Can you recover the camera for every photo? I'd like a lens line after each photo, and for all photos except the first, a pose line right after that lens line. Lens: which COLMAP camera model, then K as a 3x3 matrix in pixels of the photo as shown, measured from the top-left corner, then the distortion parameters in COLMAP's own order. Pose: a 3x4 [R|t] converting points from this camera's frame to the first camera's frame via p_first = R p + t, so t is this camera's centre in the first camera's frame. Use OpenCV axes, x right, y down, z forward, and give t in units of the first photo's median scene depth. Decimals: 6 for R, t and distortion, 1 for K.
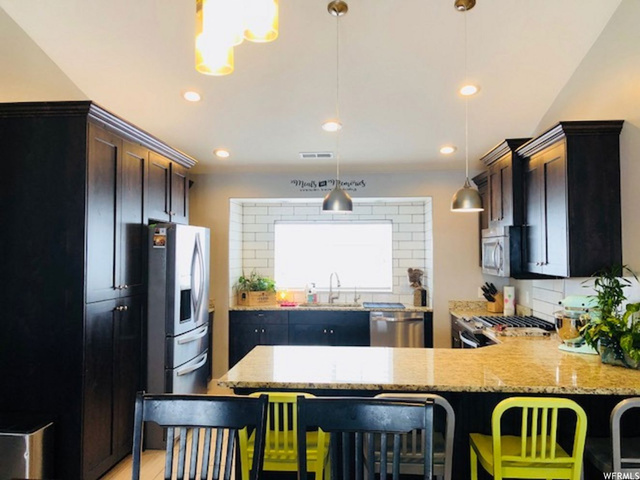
lens RADIAL K [[522.0, 0, 320.9], [0, 522.0, 239.3], [0, 0, 1]] dist [0.017661, -0.002840]
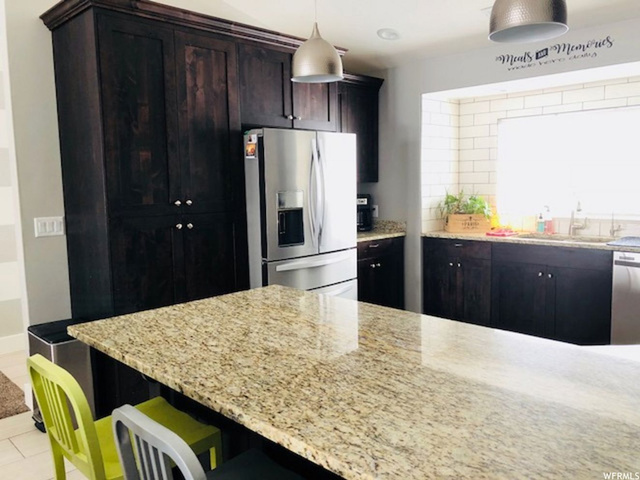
lens RADIAL K [[522.0, 0, 319.9], [0, 522.0, 239.7], [0, 0, 1]] dist [0.017661, -0.002840]
pose [[0.752954, 0.062734, -0.655076, 0.229861], [0.036311, 0.989969, 0.136542, 0.023678], [0.657070, -0.126597, 0.743123, 0.284055]]
